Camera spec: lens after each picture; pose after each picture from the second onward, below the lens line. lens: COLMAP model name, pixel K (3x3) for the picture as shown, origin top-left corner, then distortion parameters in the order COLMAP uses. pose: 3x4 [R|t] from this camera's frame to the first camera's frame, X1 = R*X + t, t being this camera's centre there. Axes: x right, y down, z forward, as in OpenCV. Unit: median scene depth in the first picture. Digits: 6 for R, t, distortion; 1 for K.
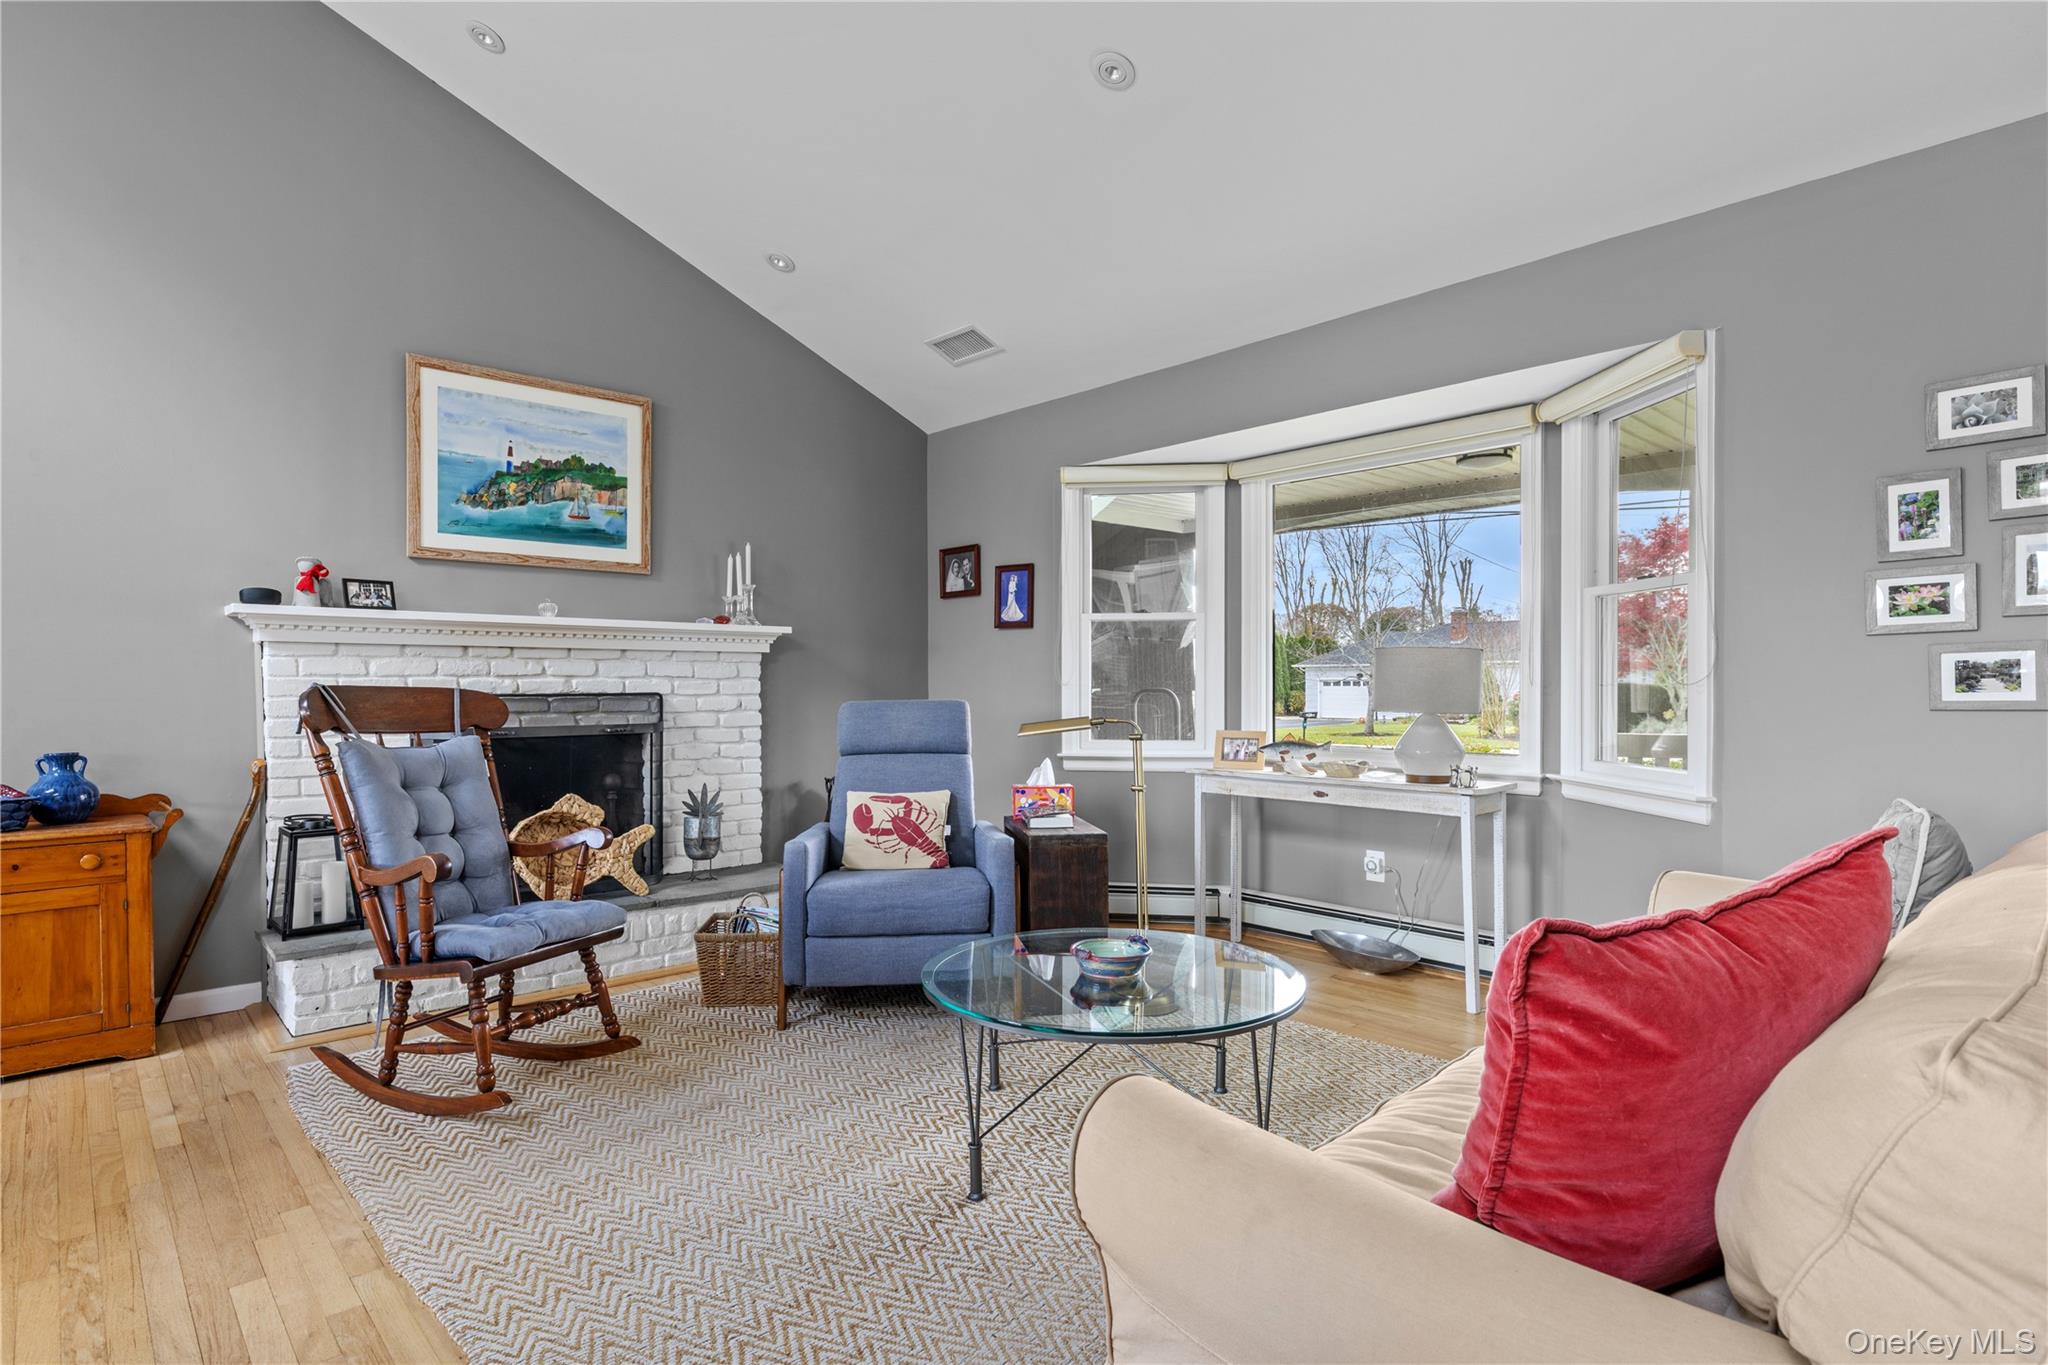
lens RADIAL K [[1065.3, 0, 1017.7], [0, 1065.3, 681.5], [0, 0, 1]] dist [0.001627, 0.000318]
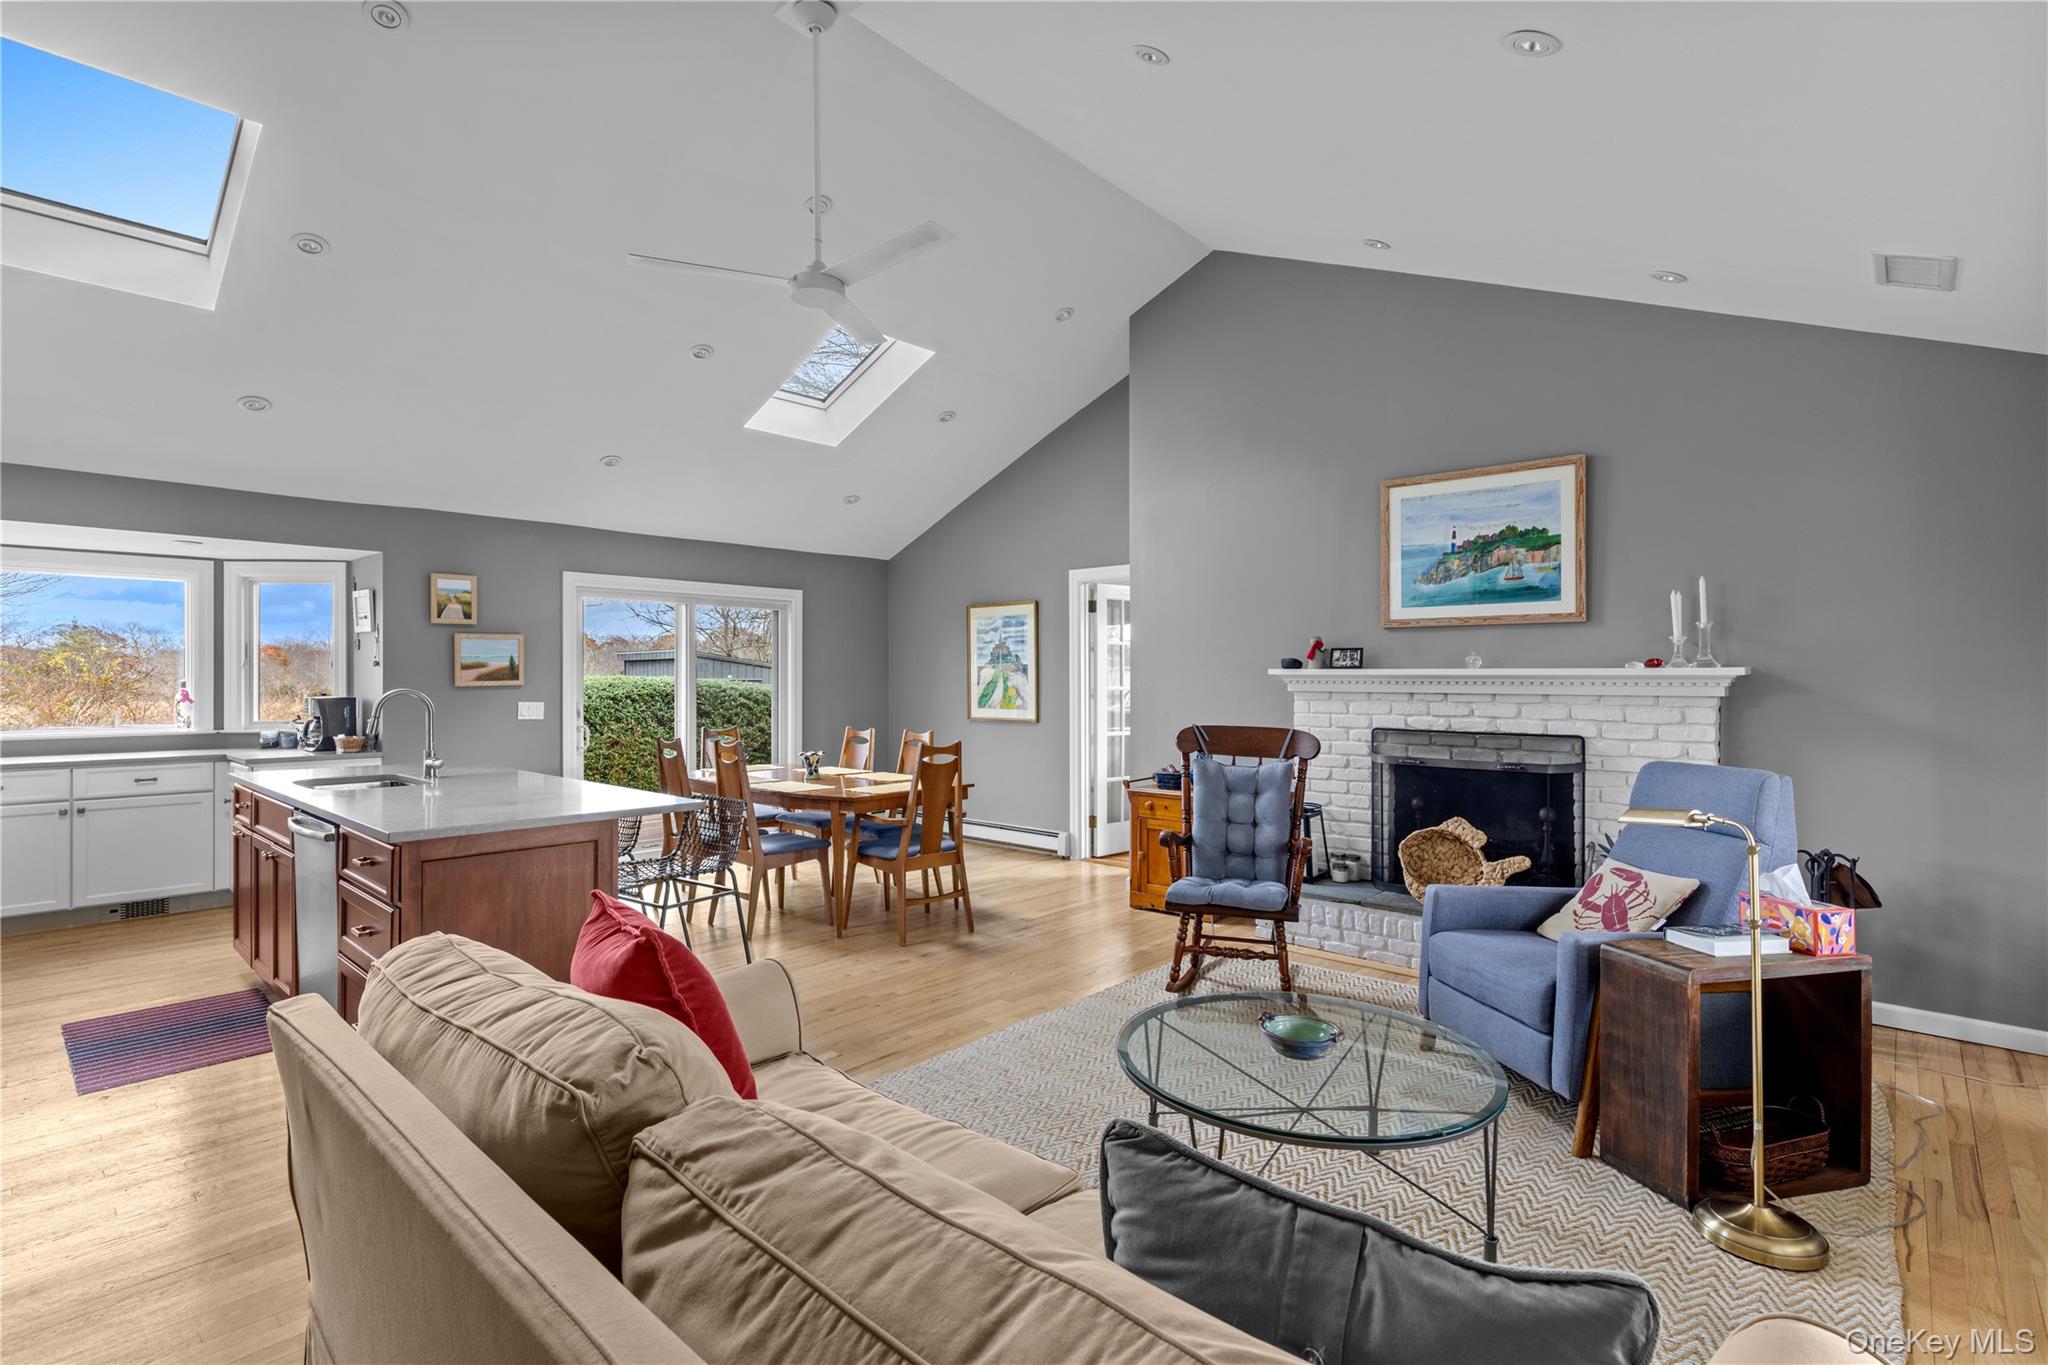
lens RADIAL K [[950.0, 0, 1022.7], [0, 950.0, 679.5], [0, 0, 1]] dist [0.003708, 0.000723]
pose [[0.103101, 0.001926, -0.994669, 0.553110], [0.000582, 0.999998, 0.001997, -0.048431], [0.994671, -0.000785, 0.103099, 0.372940]]
